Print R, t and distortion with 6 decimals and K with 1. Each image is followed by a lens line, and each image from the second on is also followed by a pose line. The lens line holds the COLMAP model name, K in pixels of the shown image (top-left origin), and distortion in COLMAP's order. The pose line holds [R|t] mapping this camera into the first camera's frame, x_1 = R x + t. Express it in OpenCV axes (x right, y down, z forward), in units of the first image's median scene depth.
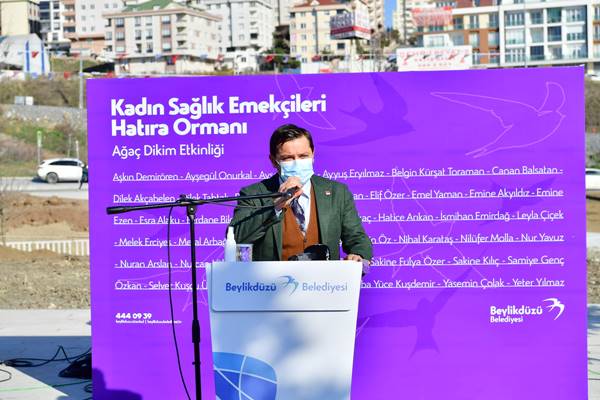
lens RADIAL K [[1221.9, 0, 300.0], [0, 1221.9, 198.8], [0, 0, 1]] dist [-0.005452, 0.000000]
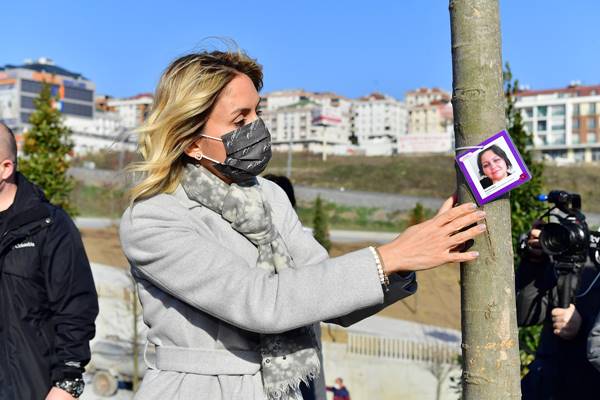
lens RADIAL K [[856.2, 0, 300.2], [0, 856.2, 200.0], [0, 0, 1]] dist [0.009703, 0.000000]
pose [[0.957808, 0.032491, -0.285565, 5.106951], [-0.047695, 0.997781, -0.046447, -0.051915], [0.283422, 0.058107, 0.957233, 1.480412]]
